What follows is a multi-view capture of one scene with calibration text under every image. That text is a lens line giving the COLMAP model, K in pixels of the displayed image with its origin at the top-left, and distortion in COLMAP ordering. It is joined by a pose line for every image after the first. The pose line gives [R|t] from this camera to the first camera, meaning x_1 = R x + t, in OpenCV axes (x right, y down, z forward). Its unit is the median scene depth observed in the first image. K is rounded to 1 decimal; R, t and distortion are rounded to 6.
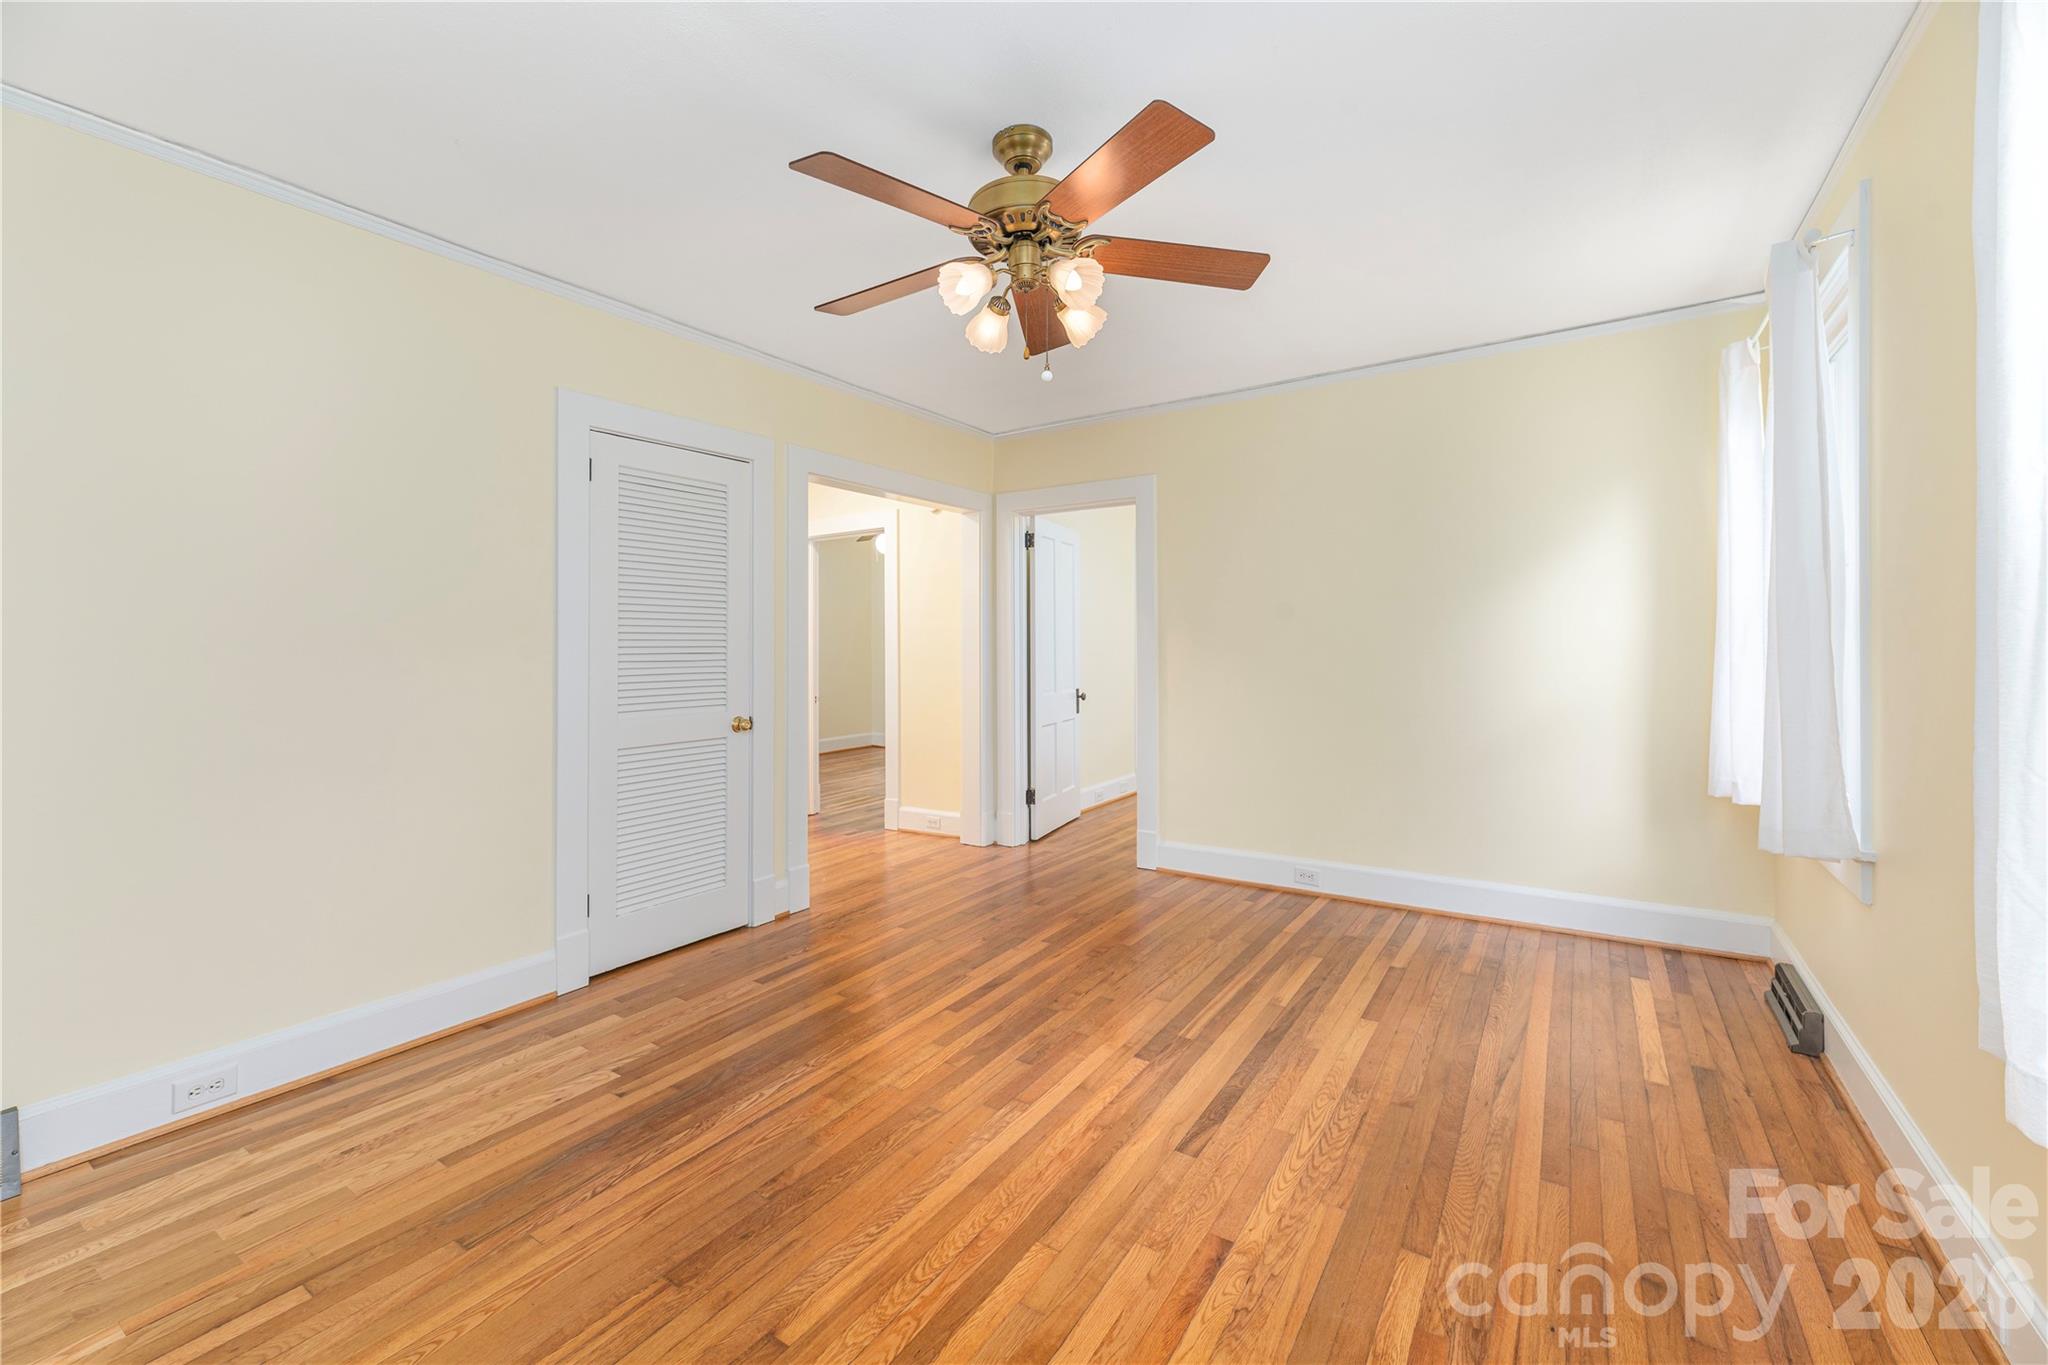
lens RADIAL K [[841.2, 0, 1050.1], [0, 841.2, 642.1], [0, 0, 1]] dist [0.008402, -0.000202]
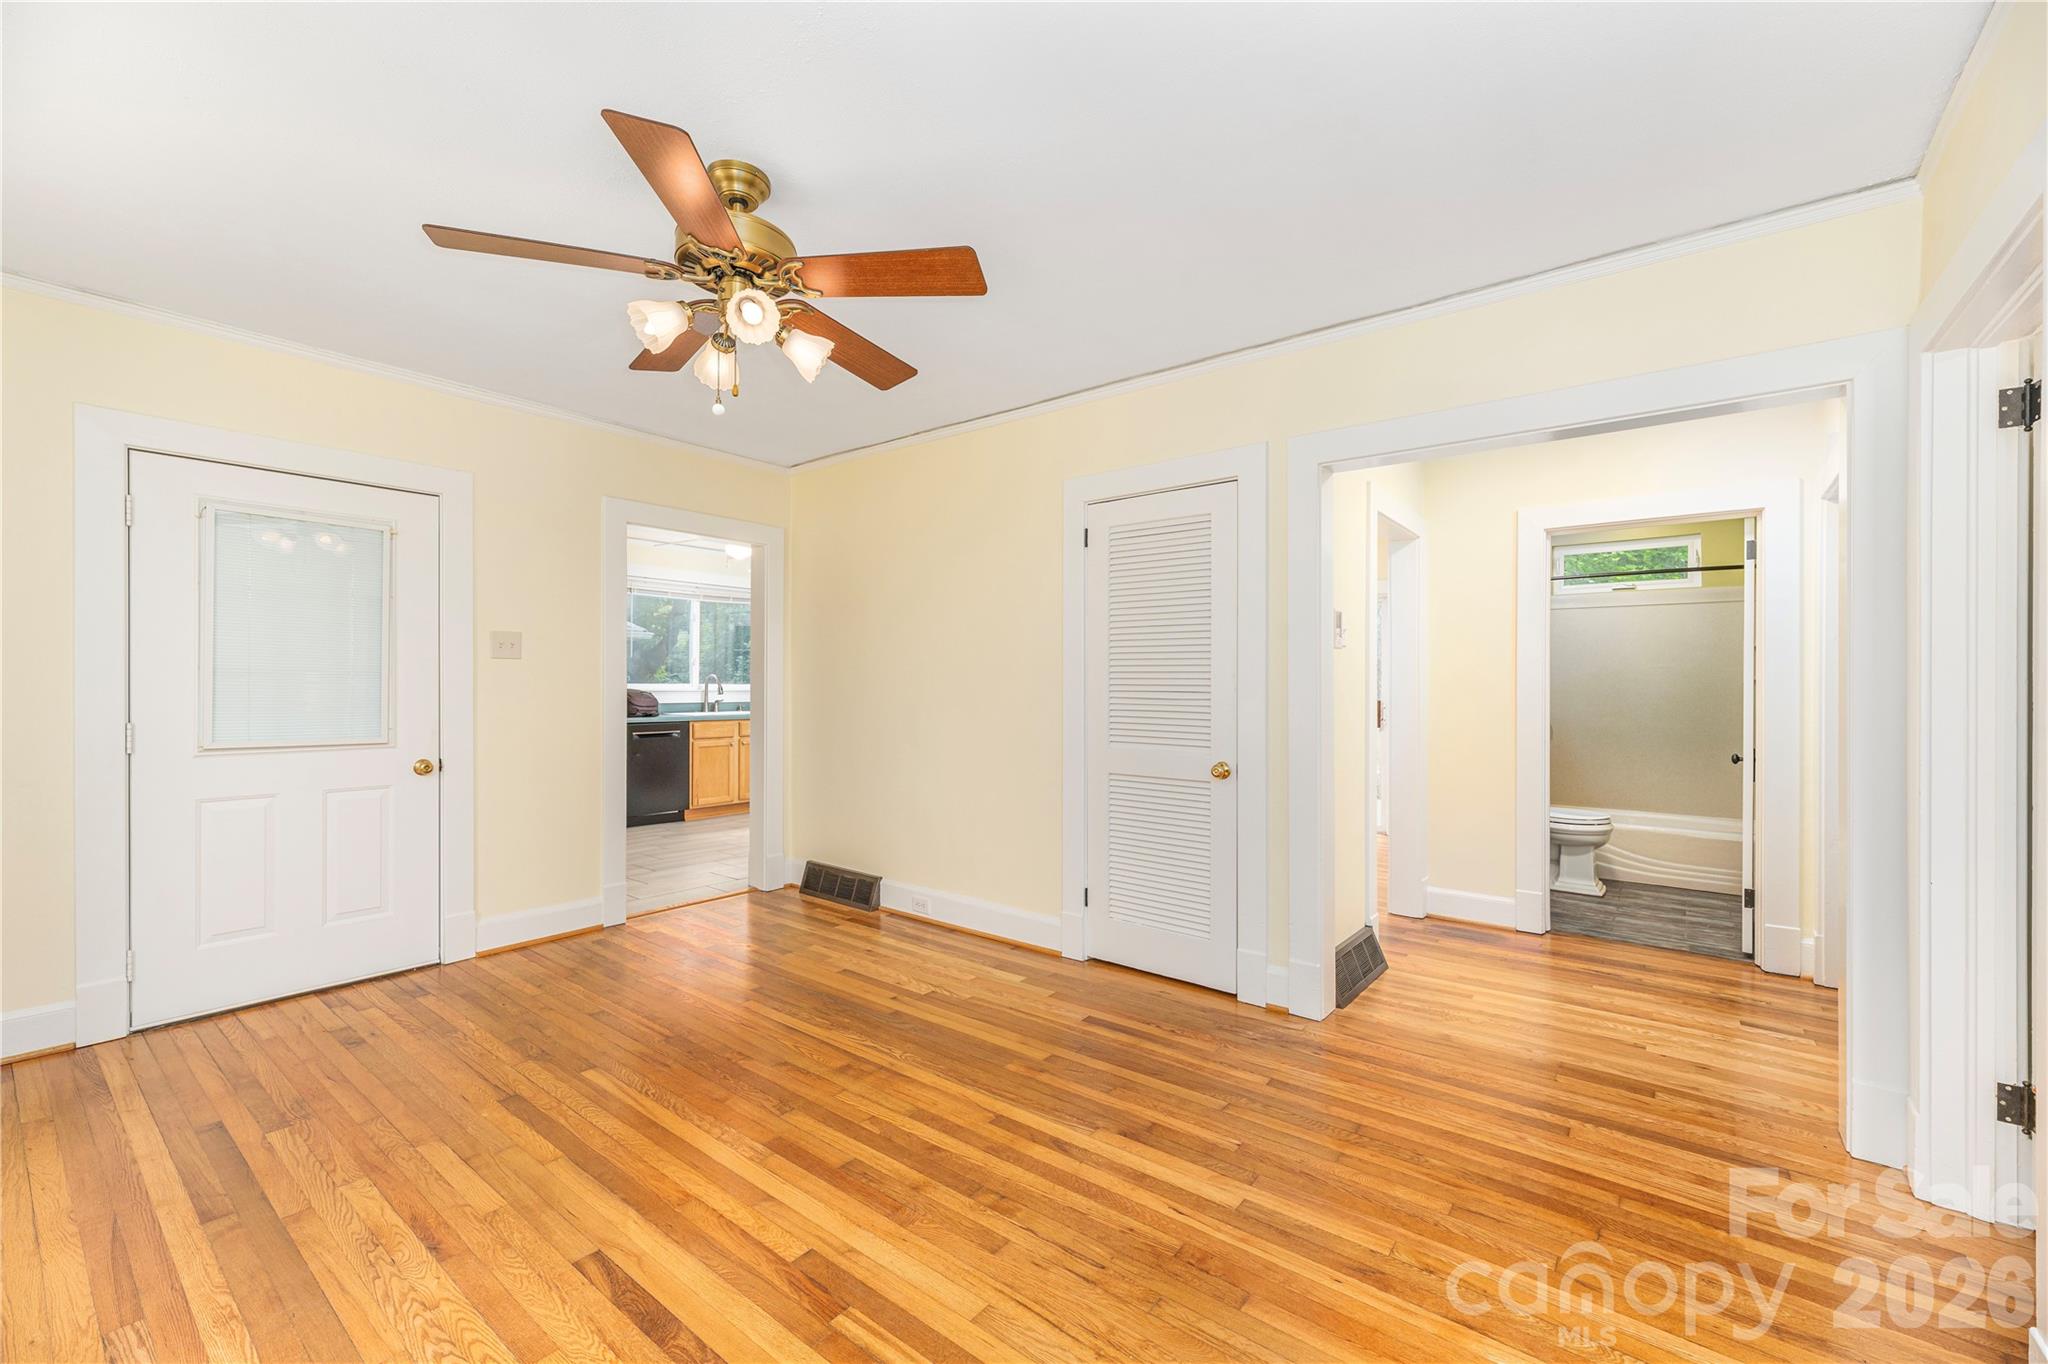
lens RADIAL K [[841.2, 0, 1024.2], [0, 841.2, 684.1], [0, 0, 1]] dist [0.008402, -0.000202]
pose [[-0.117211, 0.007570, -0.993078, 0.802902], [0.001832, 0.999971, 0.007406, -0.005319], [0.993105, -0.000951, -0.117222, 1.268016]]
